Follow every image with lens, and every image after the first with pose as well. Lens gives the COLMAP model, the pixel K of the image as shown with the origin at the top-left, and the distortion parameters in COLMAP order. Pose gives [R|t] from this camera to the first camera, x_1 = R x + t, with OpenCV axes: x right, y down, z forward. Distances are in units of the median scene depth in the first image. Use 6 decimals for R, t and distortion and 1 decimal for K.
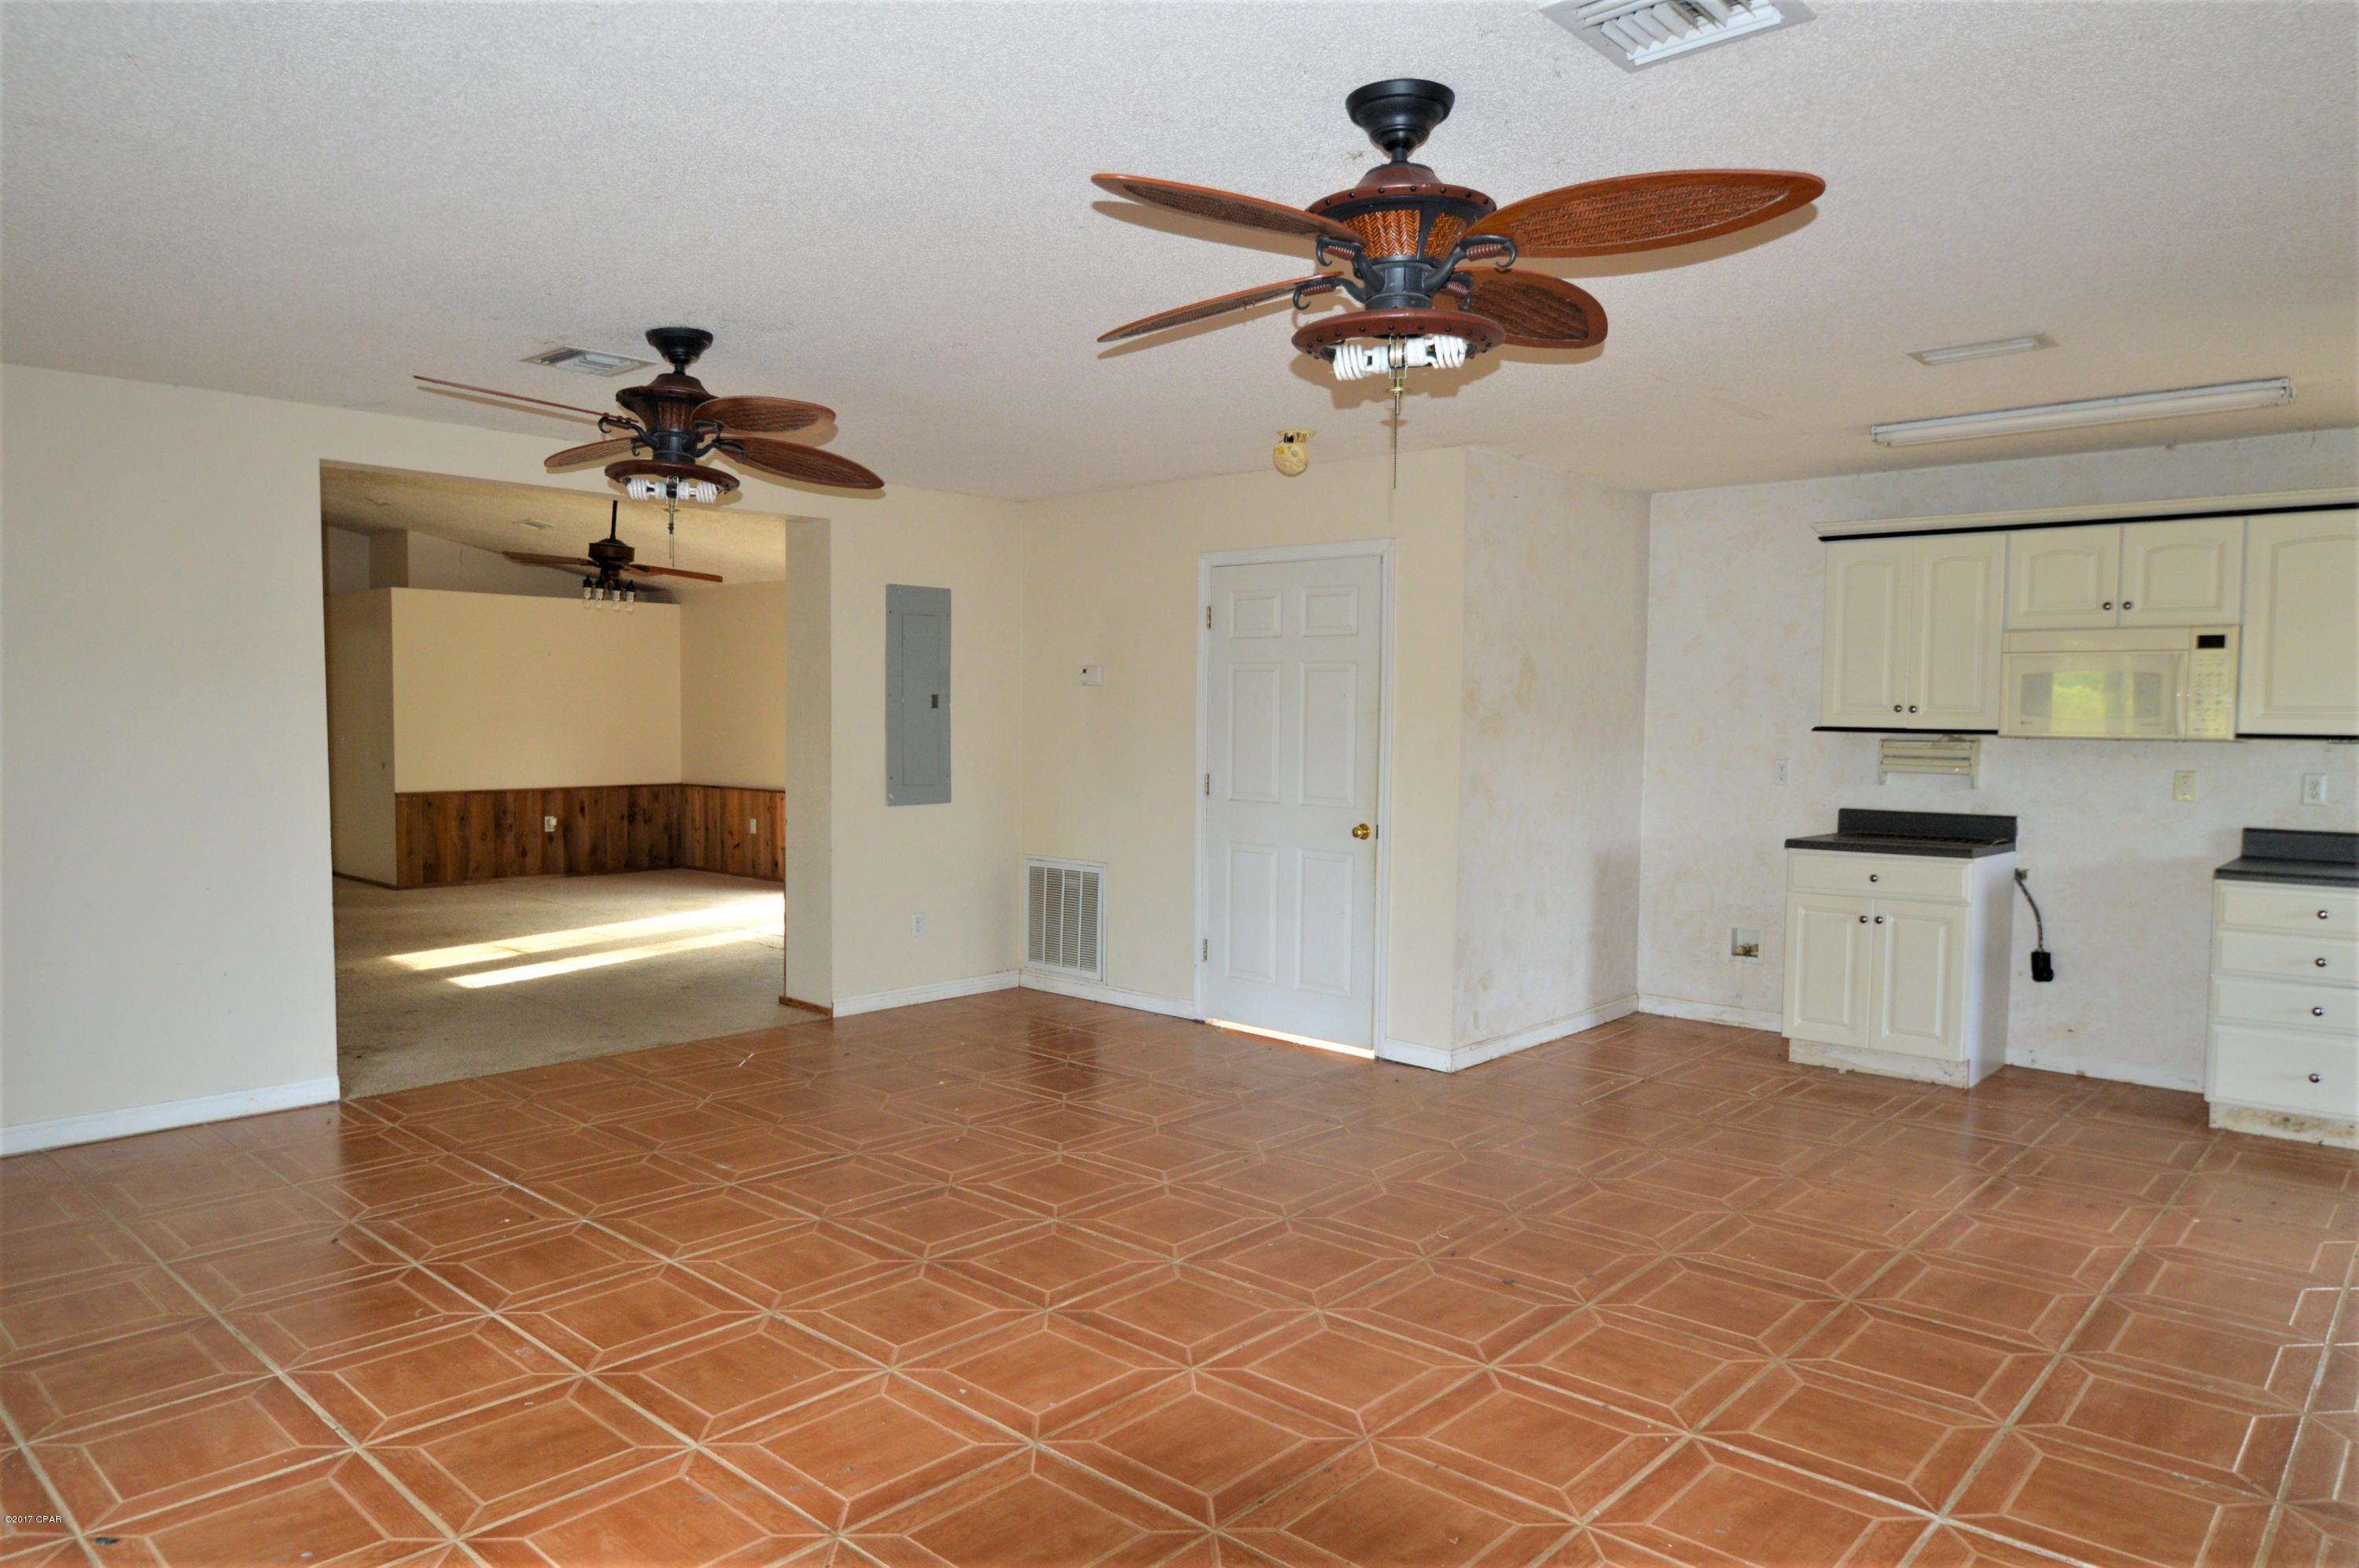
lens RADIAL K [[1506.4, 0, 1172.0], [0, 1506.4, 855.2], [0, 0, 1]] dist [-0.041622, 0.001074]
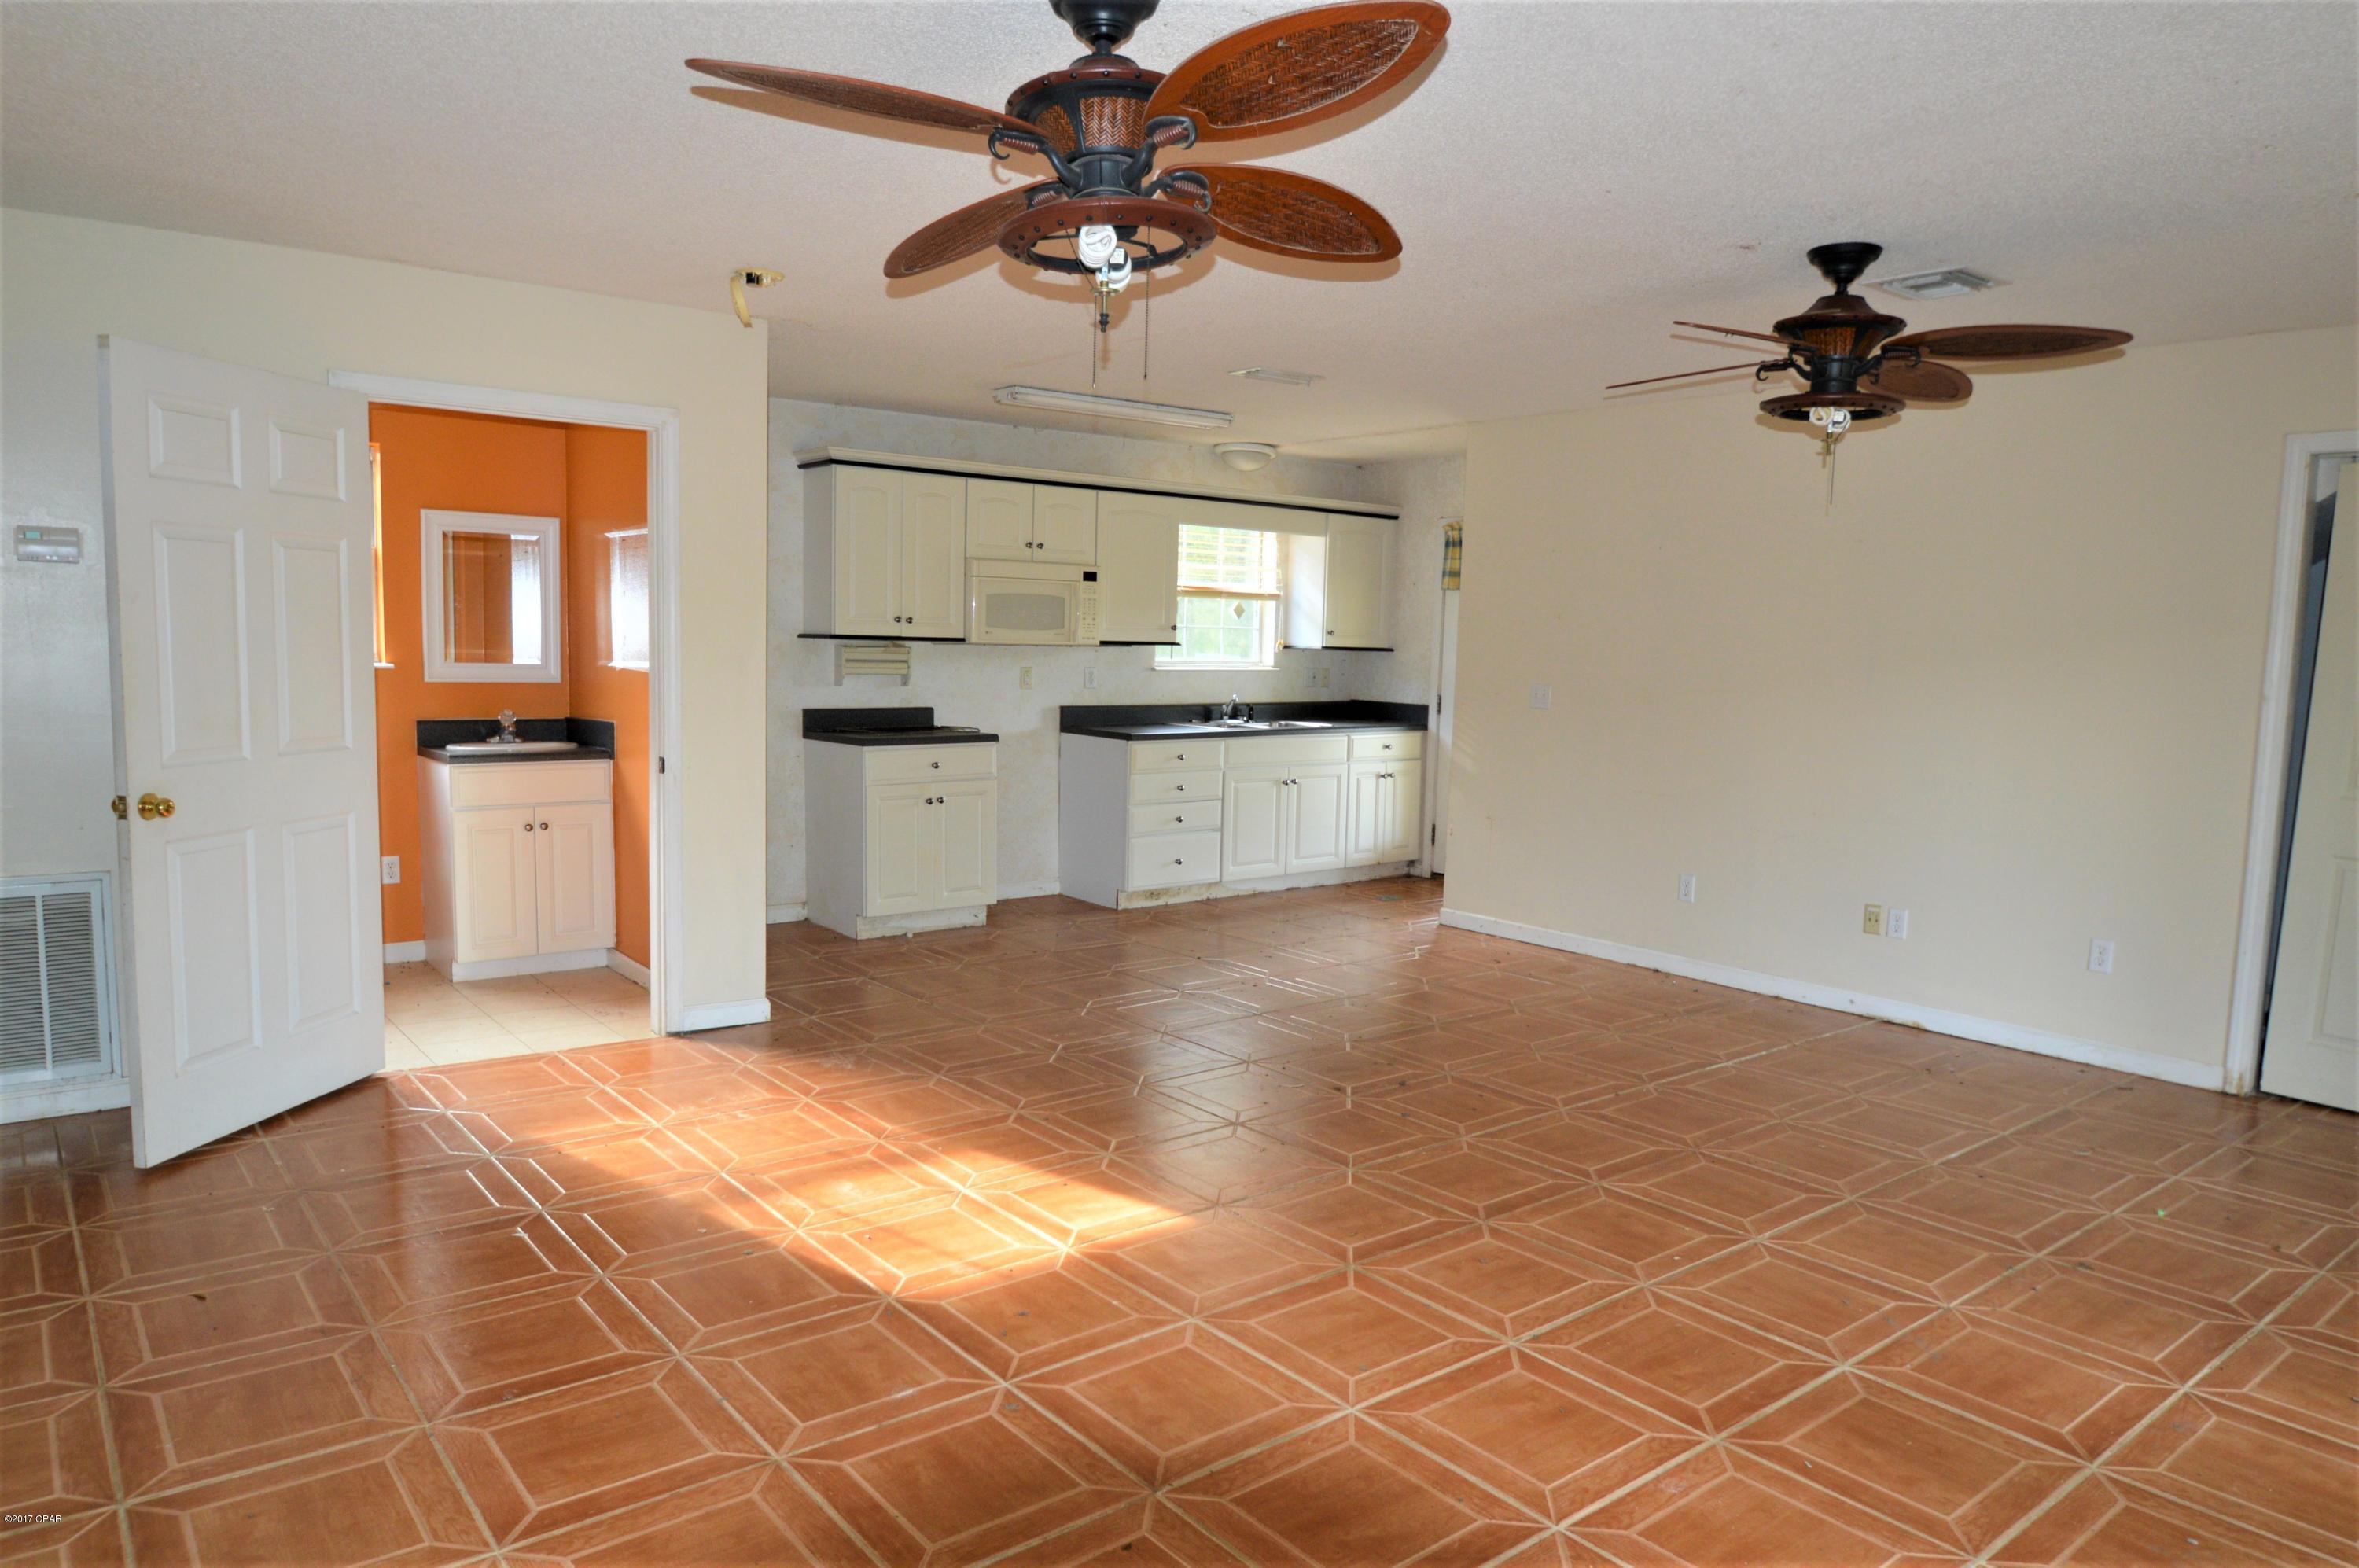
lens RADIAL K [[1532.1, 0, 1145.0], [0, 1532.1, 792.8], [0, 0, 1]] dist [-0.032575, 0.004077]
pose [[0.160402, -0.104796, 0.981473, -1.095493], [0.070249, 0.993038, 0.094551, -0.103846], [-0.984549, 0.053782, 0.166647, 1.012469]]
